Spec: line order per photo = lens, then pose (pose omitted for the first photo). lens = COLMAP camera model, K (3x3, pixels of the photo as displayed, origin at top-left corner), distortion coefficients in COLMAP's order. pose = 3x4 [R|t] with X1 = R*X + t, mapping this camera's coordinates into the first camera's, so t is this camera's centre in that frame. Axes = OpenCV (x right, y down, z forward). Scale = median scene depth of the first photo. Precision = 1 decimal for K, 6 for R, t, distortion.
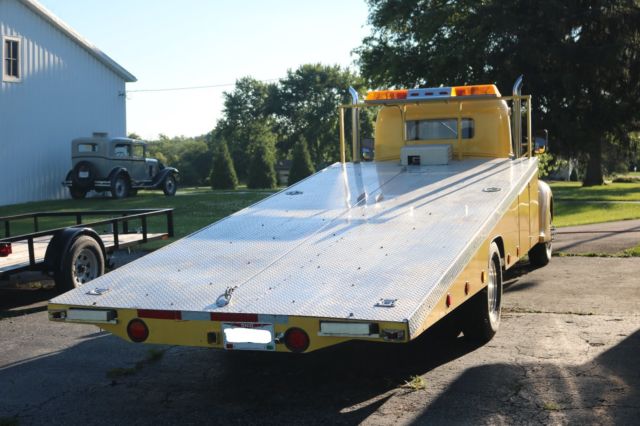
lens RADIAL K [[913.6, 0, 320.0], [0, 913.6, 213.0], [0, 0, 1]] dist [-0.029775, -0.054730]
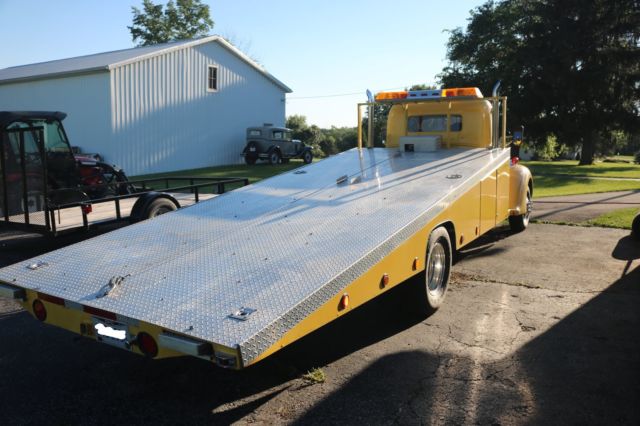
lens RADIAL K [[527.3, 0, 320.0], [0, 527.3, 213.0], [0, 0, 1]] dist [-0.133898, 0.080805]
pose [[0.980478, 0.045083, -0.191390, 0.112706], [-0.030036, 0.996277, 0.080806, -0.020734], [0.194321, -0.073479, 0.978182, 0.240941]]
